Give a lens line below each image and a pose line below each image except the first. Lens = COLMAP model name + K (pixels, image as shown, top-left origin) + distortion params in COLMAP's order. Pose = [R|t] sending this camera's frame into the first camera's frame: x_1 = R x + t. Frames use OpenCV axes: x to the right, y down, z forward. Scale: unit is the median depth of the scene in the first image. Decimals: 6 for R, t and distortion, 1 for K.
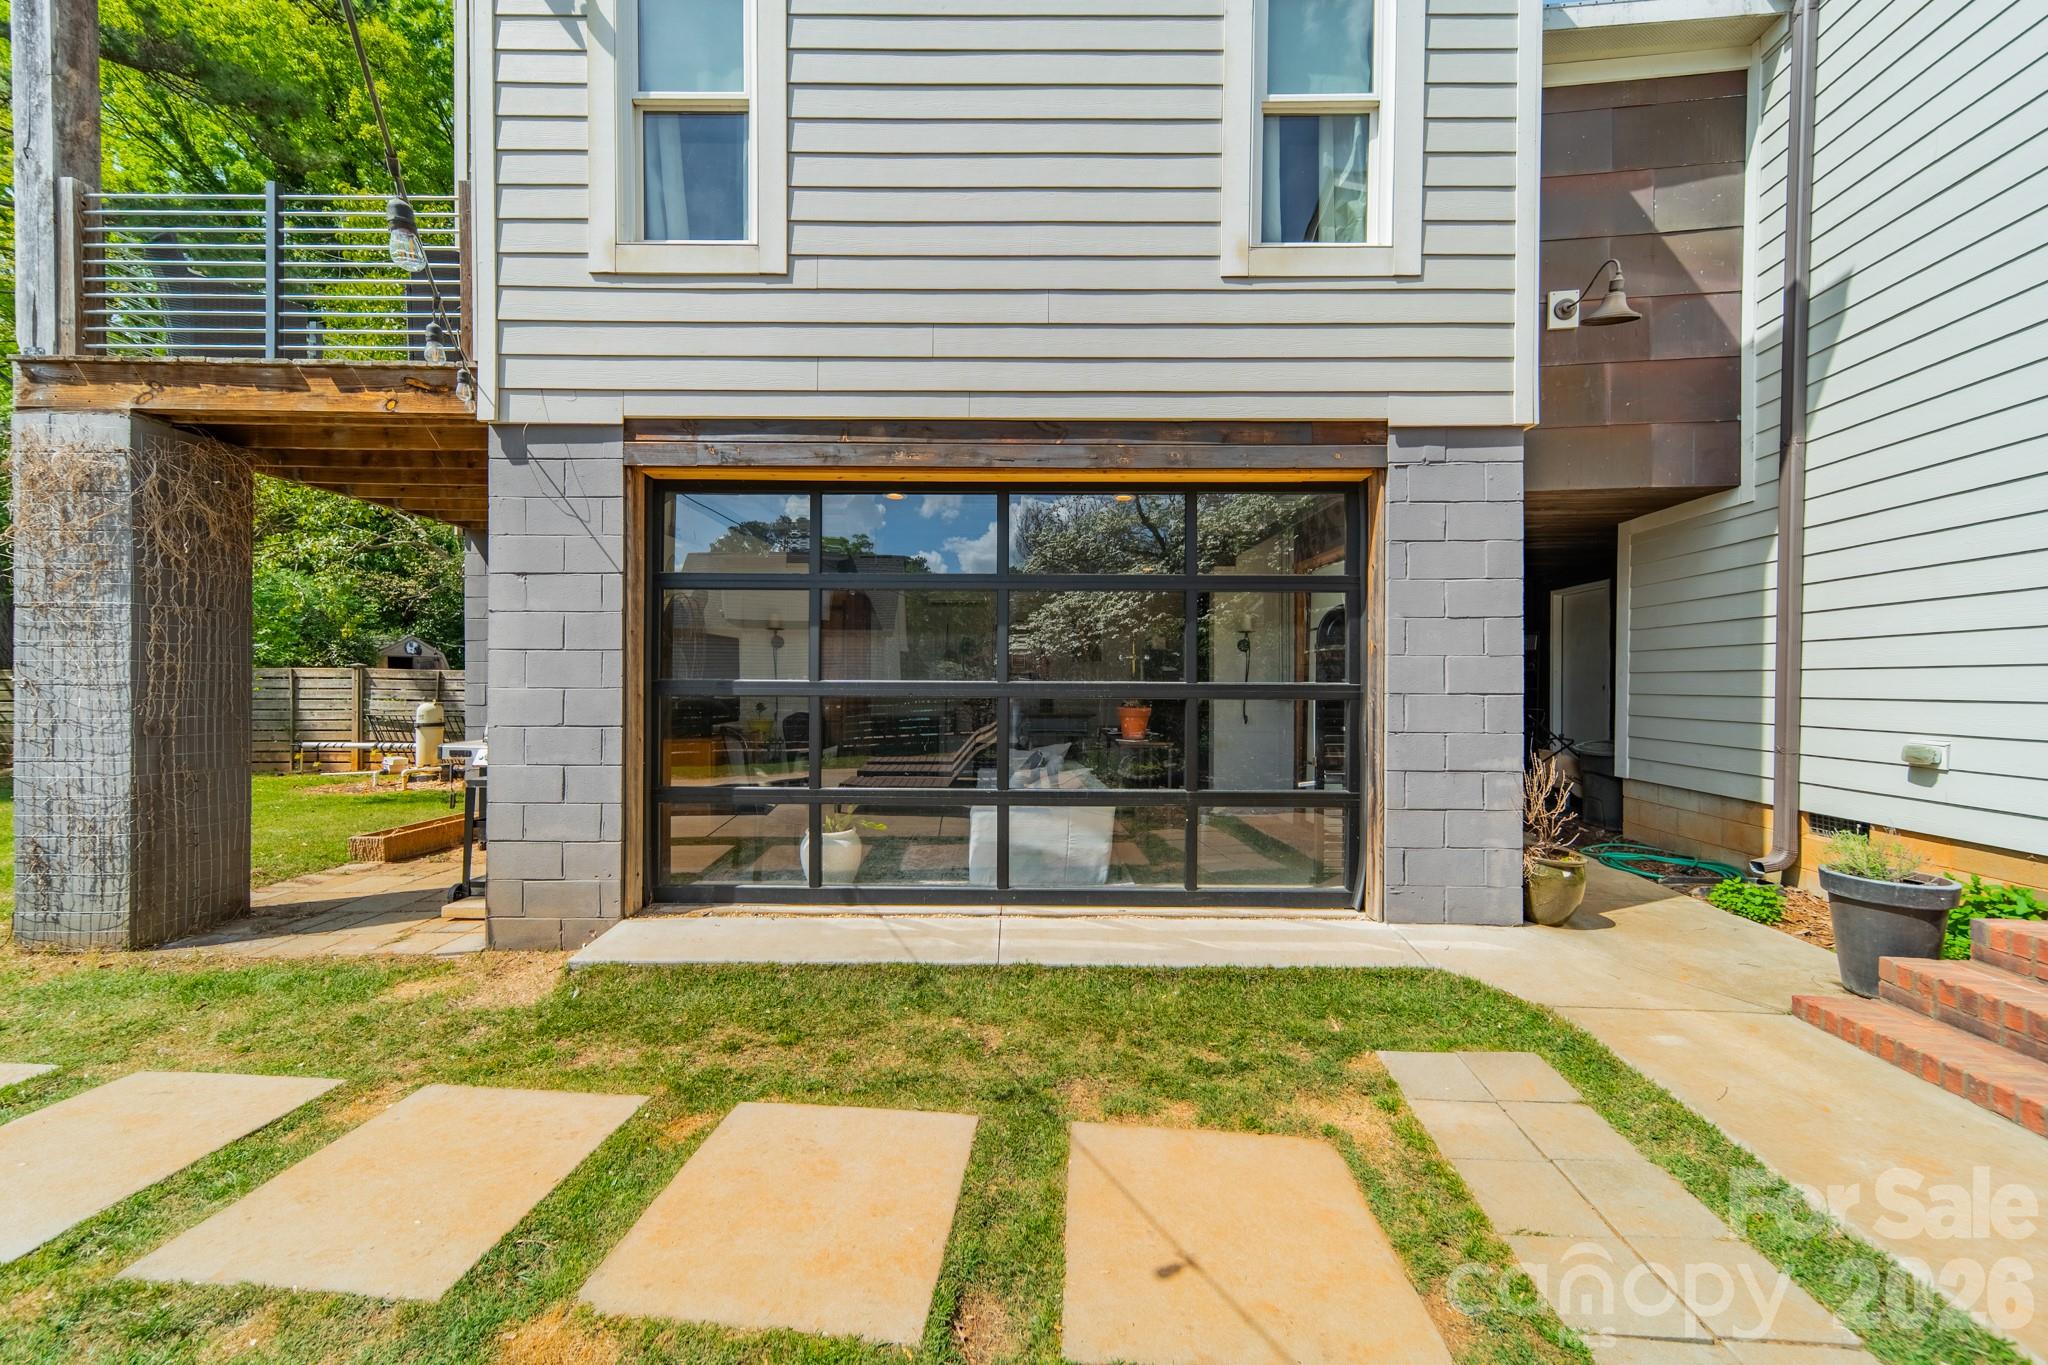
lens RADIAL K [[729.3, 0, 1025.3], [0, 729.3, 682.1], [0, 0, 1]] dist [0.003200, 0.000198]
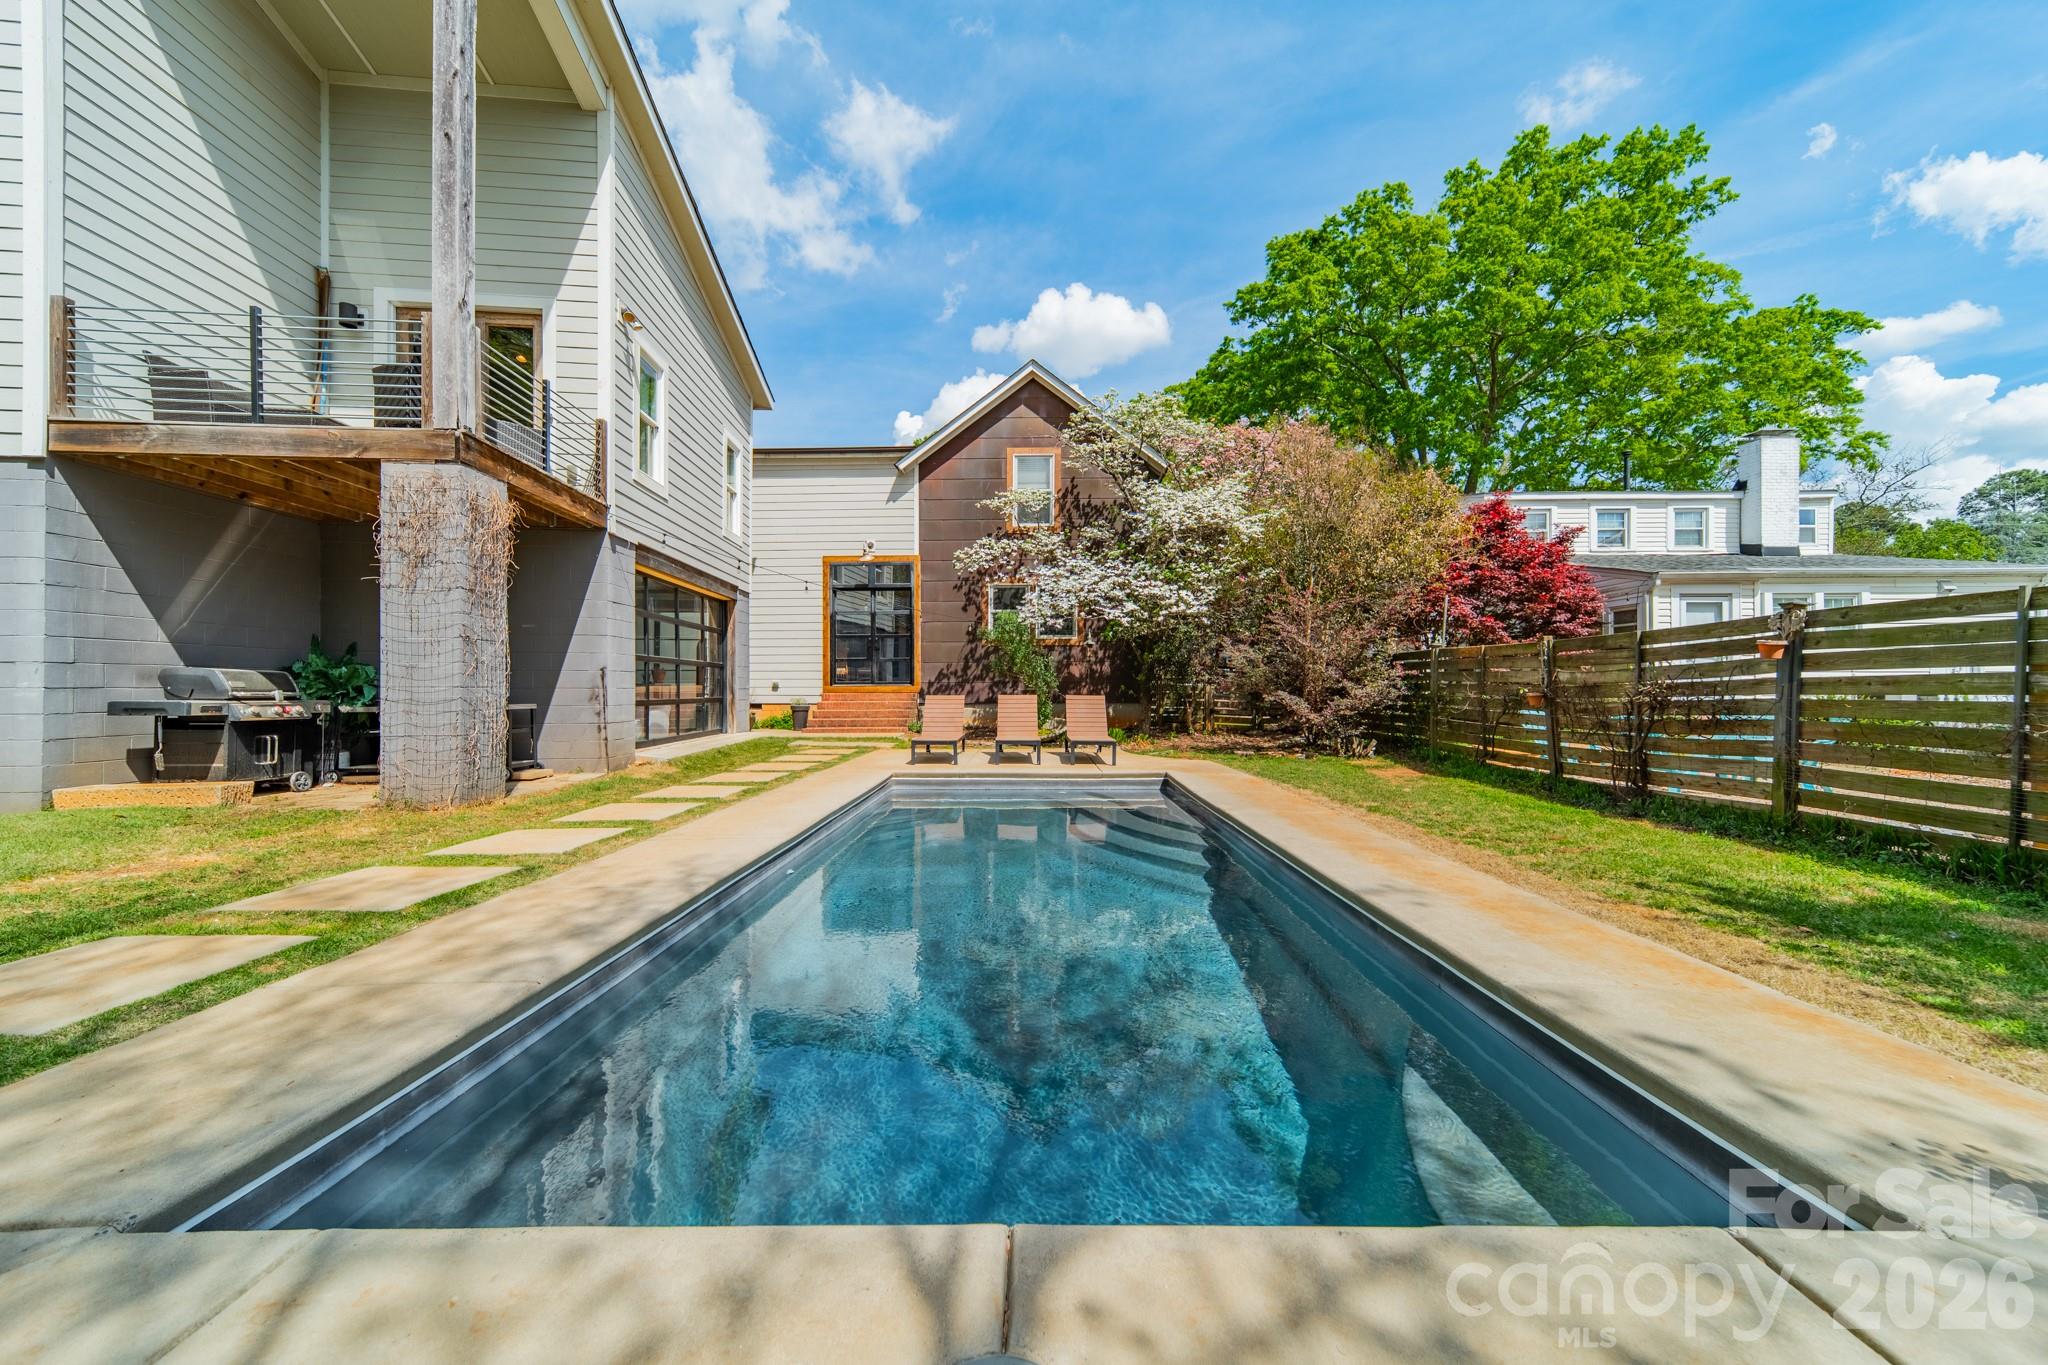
lens RADIAL K [[729.3, 0, 1029.2], [0, 729.3, 691.1], [0, 0, 1]] dist [0.003200, 0.000198]
pose [[-0.085306, -0.009109, 0.996313, -3.040126], [0.001028, 0.999957, 0.009230, 0.104728], [-0.996354, 0.001812, -0.085293, -0.072482]]
